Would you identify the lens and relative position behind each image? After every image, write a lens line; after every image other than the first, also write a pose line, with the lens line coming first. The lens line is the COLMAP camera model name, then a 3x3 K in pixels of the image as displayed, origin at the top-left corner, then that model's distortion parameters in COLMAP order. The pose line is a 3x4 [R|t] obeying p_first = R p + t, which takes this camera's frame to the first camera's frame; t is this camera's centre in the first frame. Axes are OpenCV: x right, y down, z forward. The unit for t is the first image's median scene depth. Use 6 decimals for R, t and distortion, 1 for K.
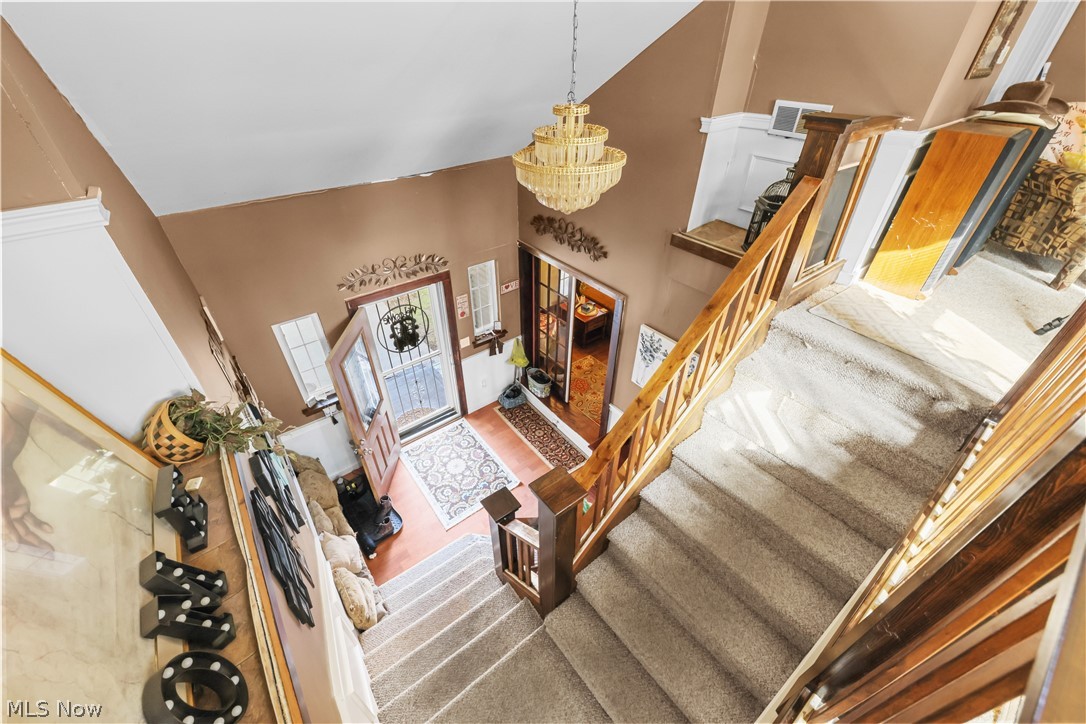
lens RADIAL K [[436.7, 0, 543.3], [0, 436.7, 365.7], [0, 0, 1]] dist [0.003310, -0.002806]
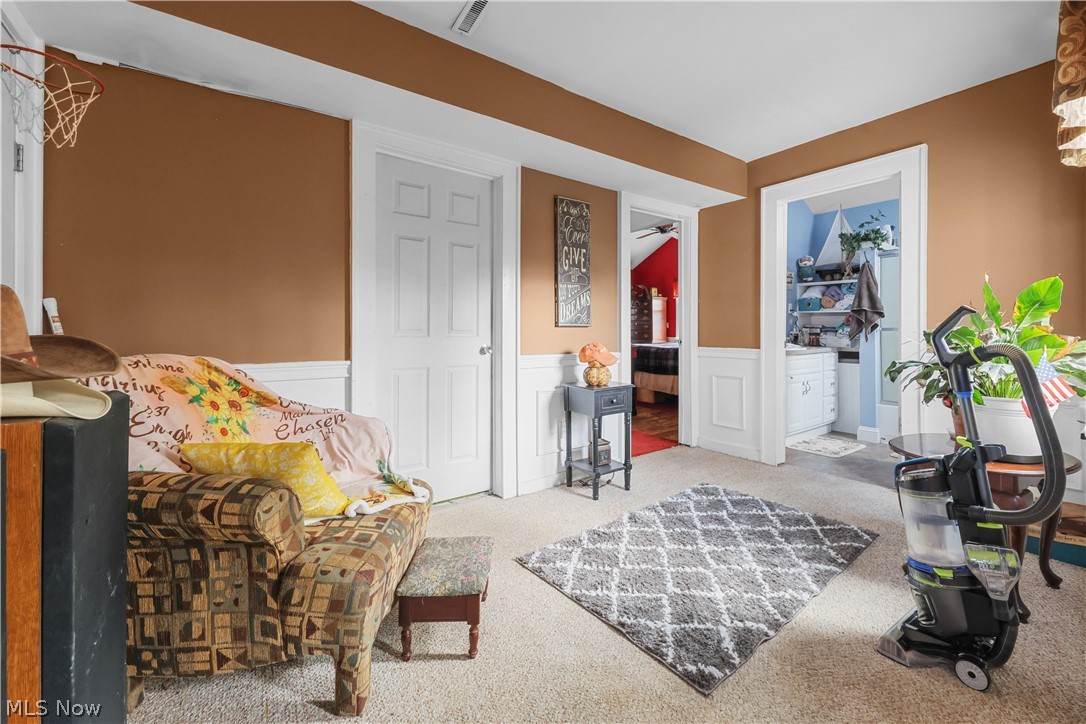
lens RADIAL K [[436.7, 0, 541.1], [0, 436.7, 329.4], [0, 0, 1]] dist [0.003310, -0.002806]
pose [[0.048235, 0.000892, 0.998836, 0.764044], [0.608885, 0.792687, -0.030112, -0.344035], [-0.791791, 0.609628, 0.037692, 0.616994]]
